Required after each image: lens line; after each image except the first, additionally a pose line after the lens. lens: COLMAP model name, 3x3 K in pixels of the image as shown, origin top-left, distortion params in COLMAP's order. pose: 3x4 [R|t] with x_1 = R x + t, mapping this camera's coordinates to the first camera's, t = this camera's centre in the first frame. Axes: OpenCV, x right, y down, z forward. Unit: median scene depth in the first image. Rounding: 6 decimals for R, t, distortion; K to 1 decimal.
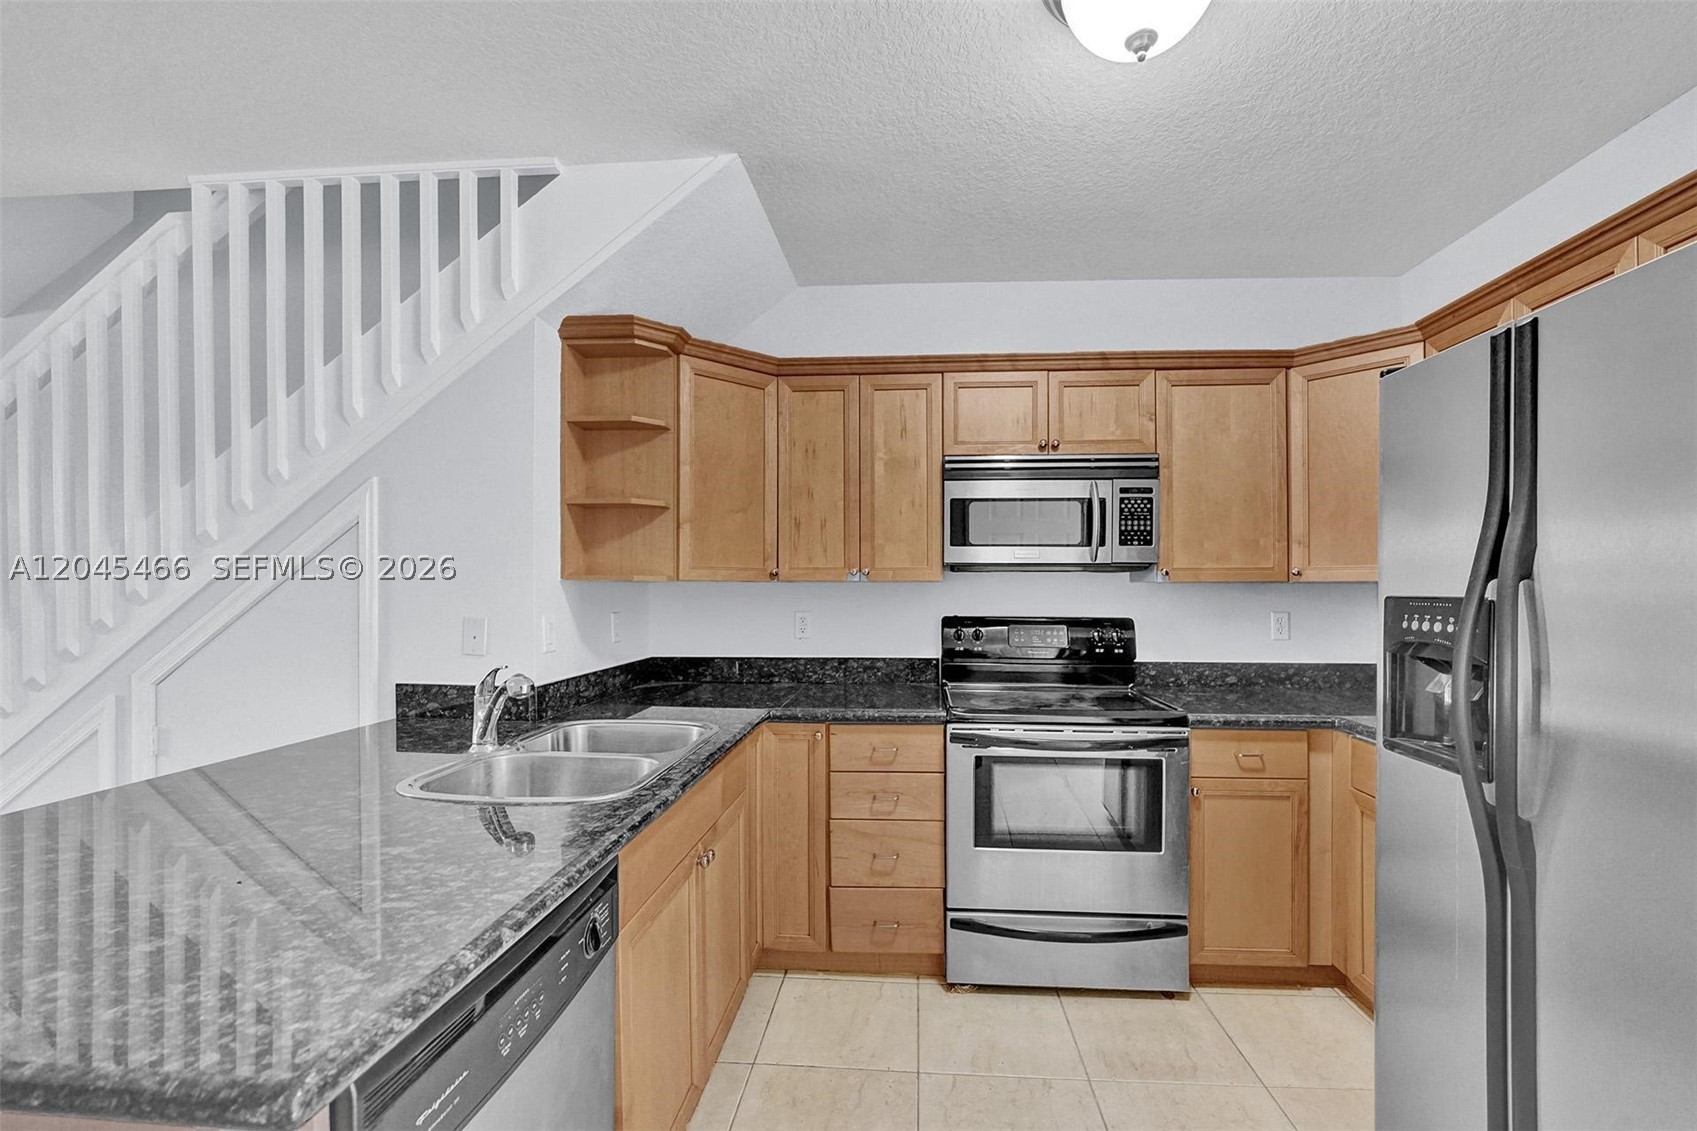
lens RADIAL K [[726.7, 0, 844.7], [0, 726.7, 597.8], [0, 0, 1]] dist [-0.022544, 0.000298]
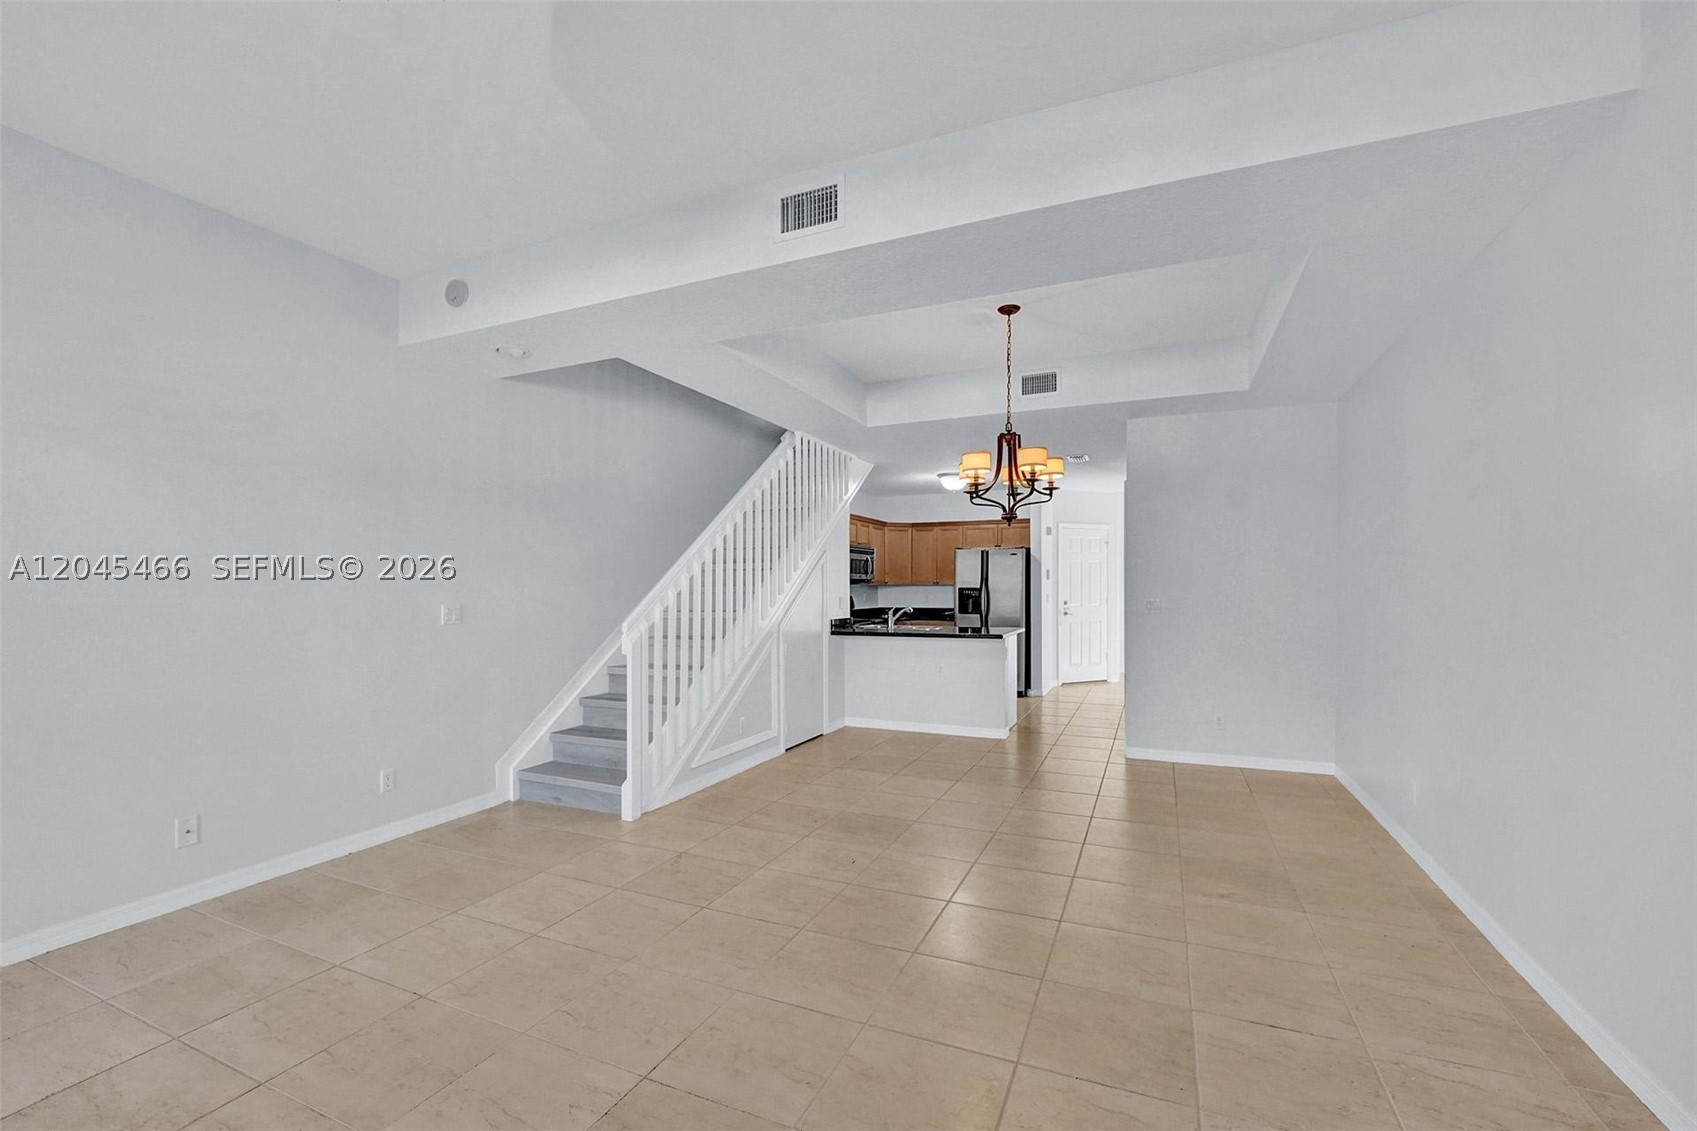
lens RADIAL K [[697.2, 0, 852.0], [0, 697.2, 572.8], [0, 0, 1]] dist [-0.022102, 0.000862]
pose [[0.331759, 0.014350, 0.943255, -3.023787], [0.017464, 0.999620, -0.021350, -0.012135], [-0.943202, 0.023556, 0.331382, -0.044791]]
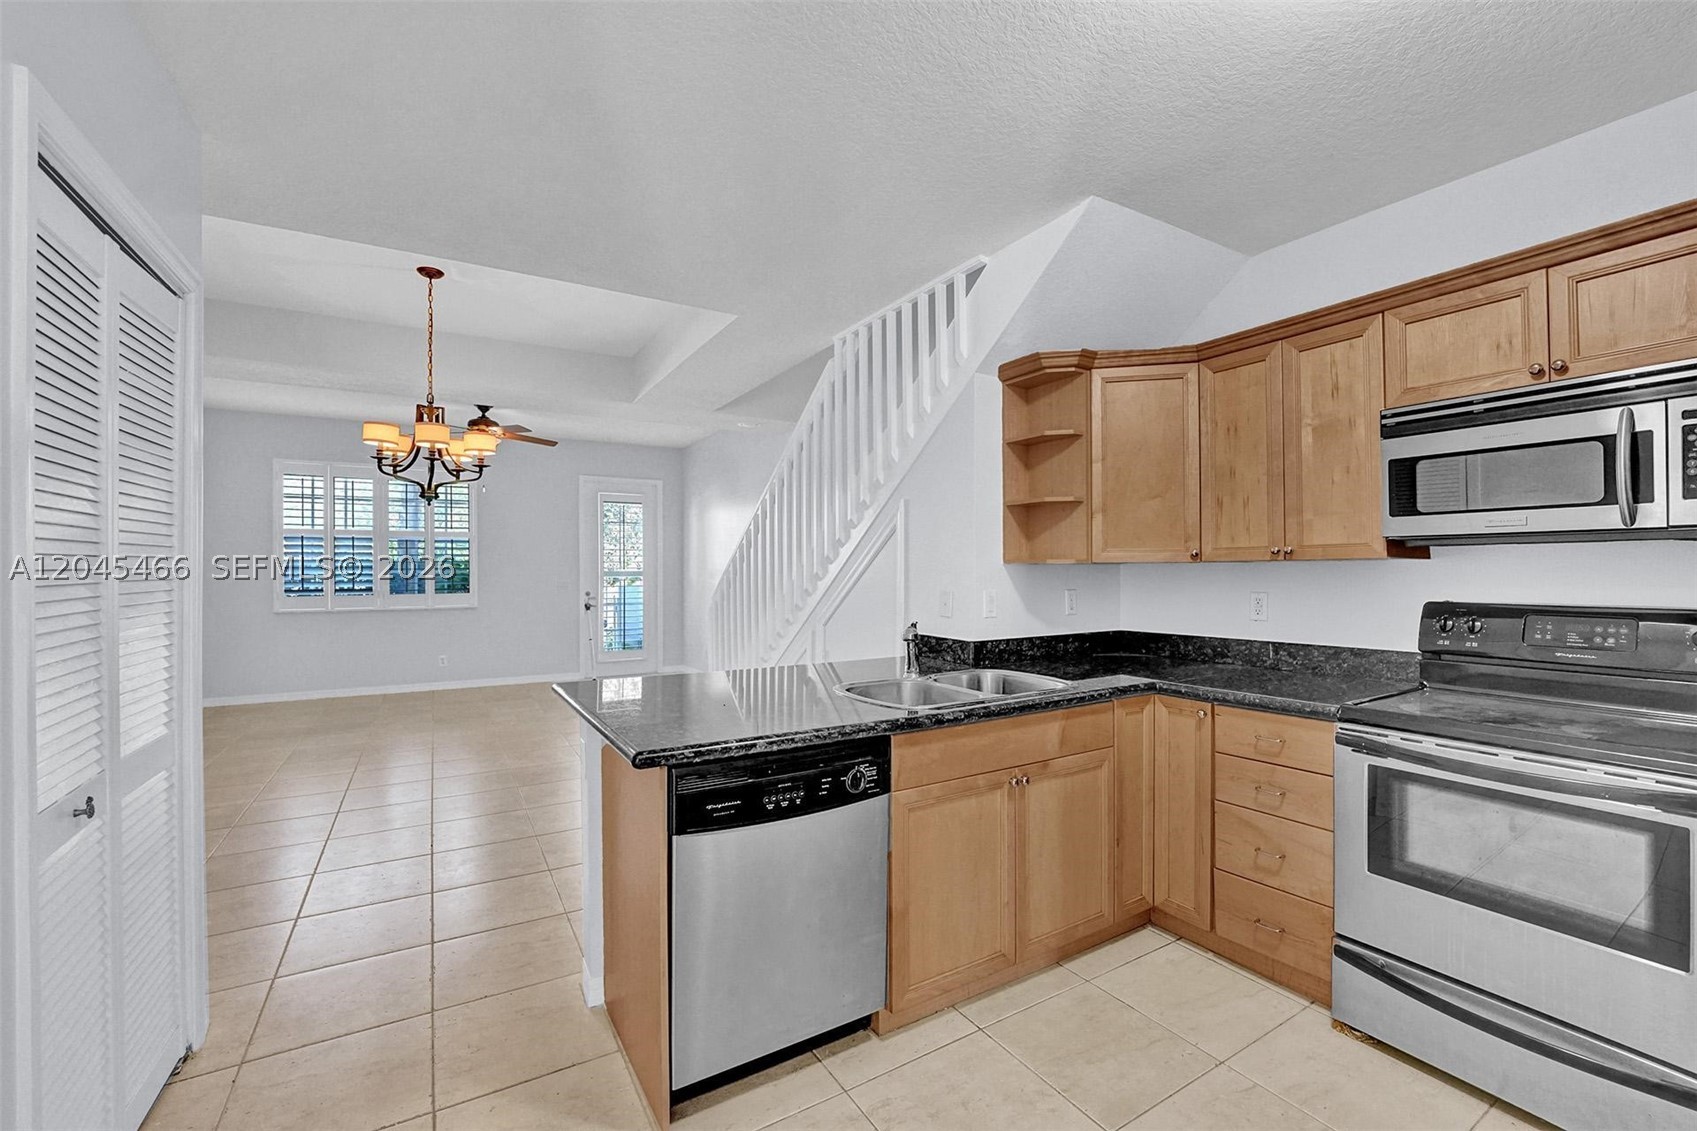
lens RADIAL K [[697.2, 0, 852.0], [0, 697.2, 572.8], [0, 0, 1]] dist [-0.022102, 0.000862]
pose [[0.580063, -0.004187, -0.814561, 0.462899], [-0.003765, 0.999962, -0.007821, 0.002385], [0.814563, 0.007603, 0.580025, 0.037971]]
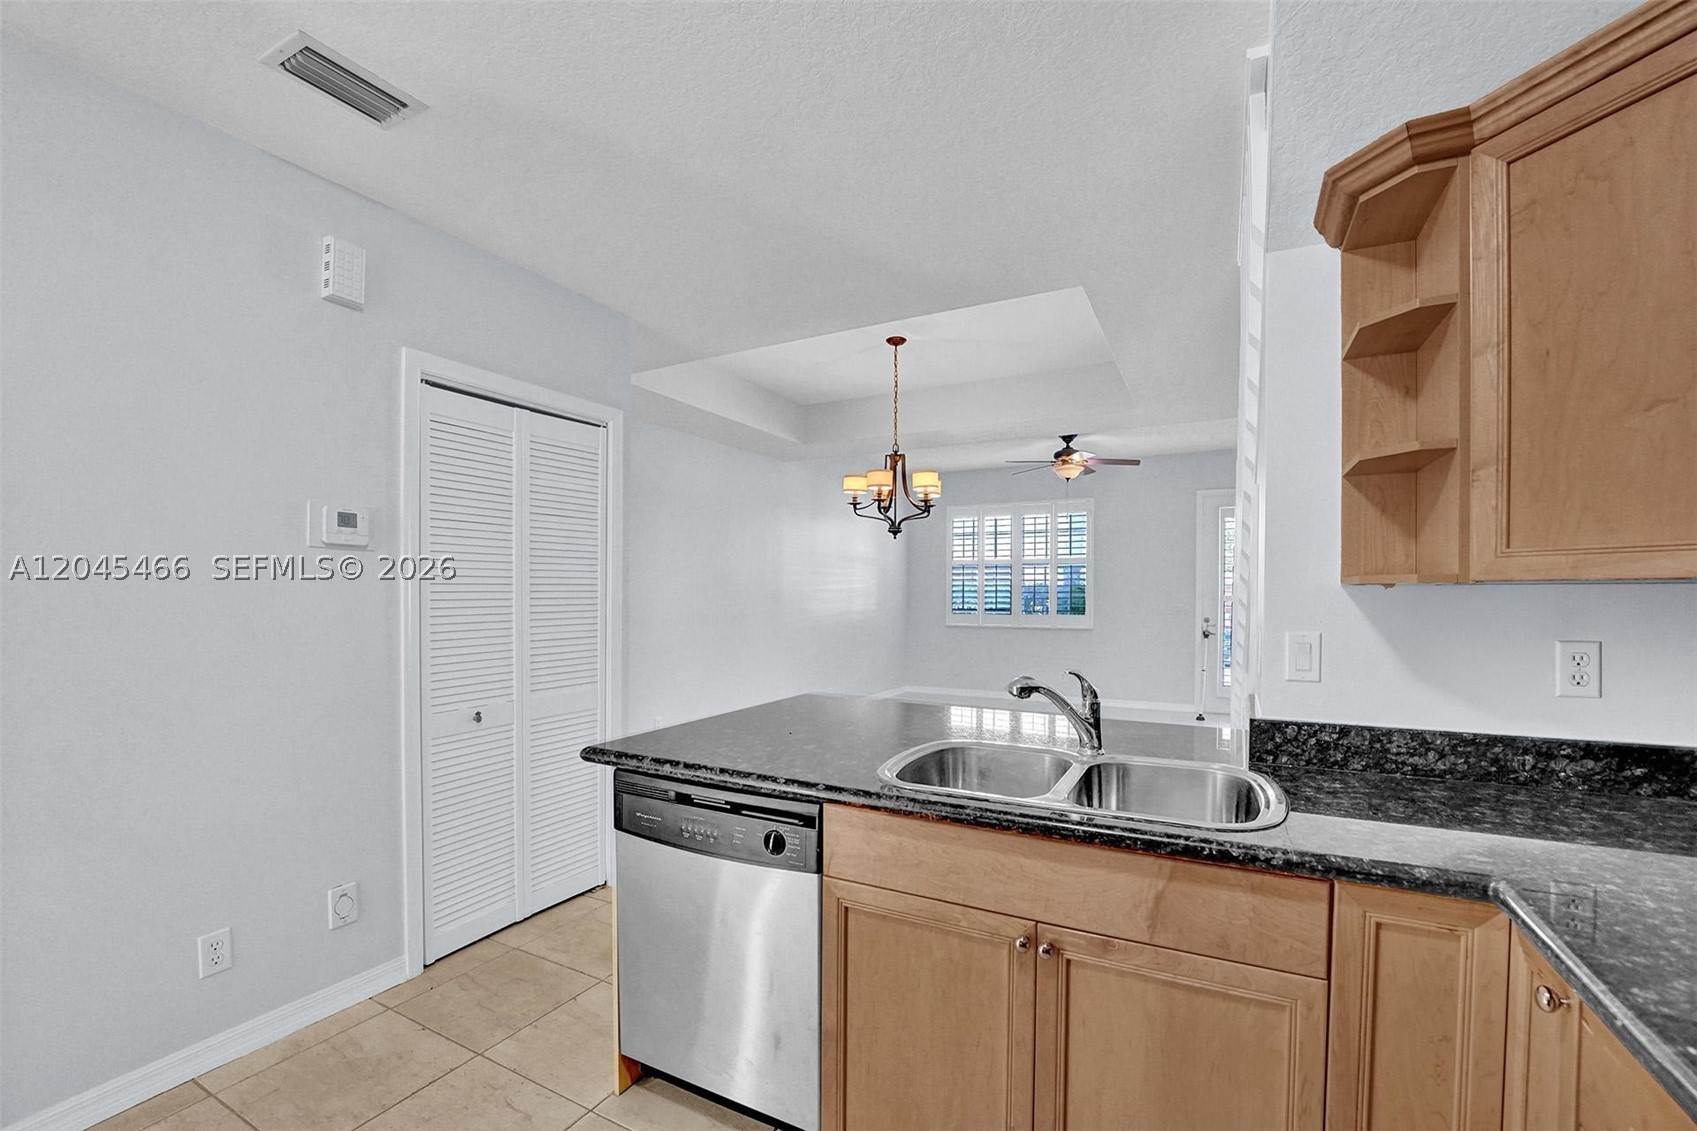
lens RADIAL K [[703.4, 0, 852.9], [0, 703.4, 604.5], [0, 0, 1]] dist [-0.020922, 0.000132]
pose [[-0.399133, 0.007382, -0.916863, 0.410452], [-0.015564, 0.999769, 0.014825, -0.008129], [0.916761, 0.020187, -0.398926, 0.796506]]
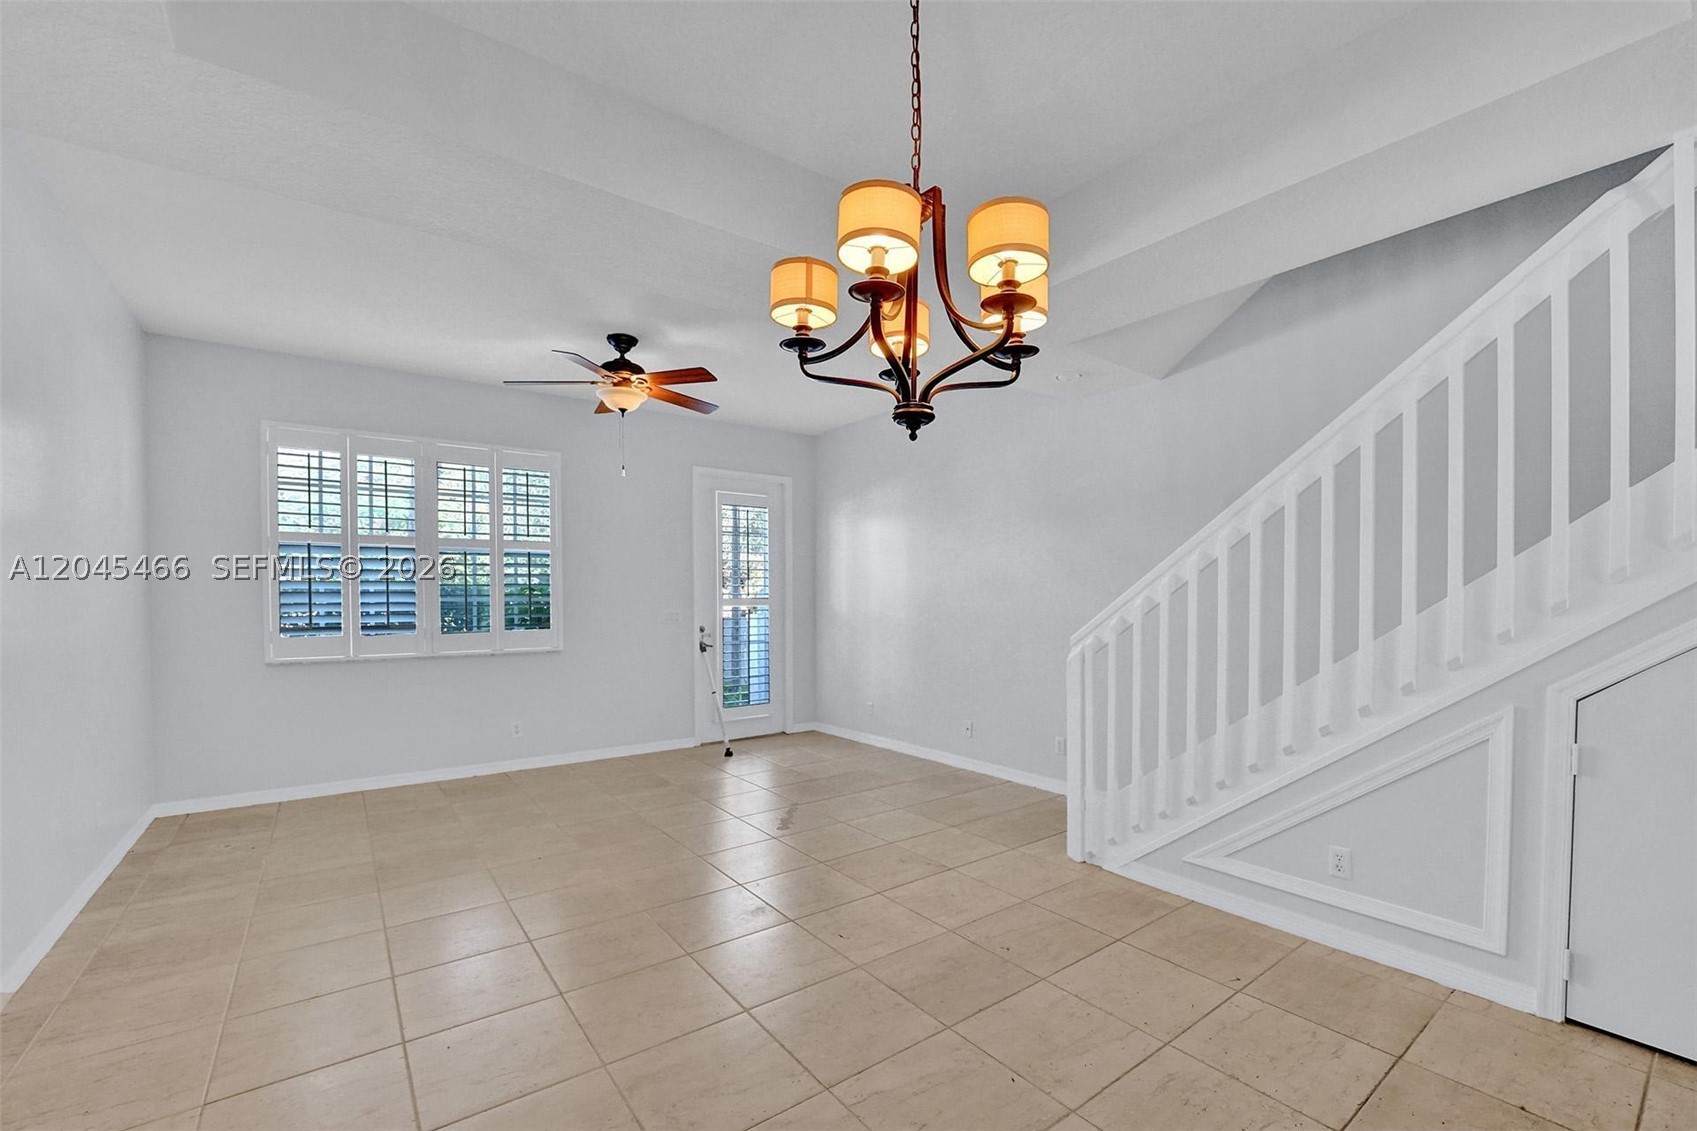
lens RADIAL K [[711.7, 0, 856.7], [0, 711.7, 615.7], [0, 0, 1]] dist [-0.024613, 0.000890]
pose [[0.656637, 0.012073, -0.754110, -0.861069], [-0.002887, 0.999905, 0.013494, -0.001325], [0.754201, -0.006684, 0.656609, -0.304906]]
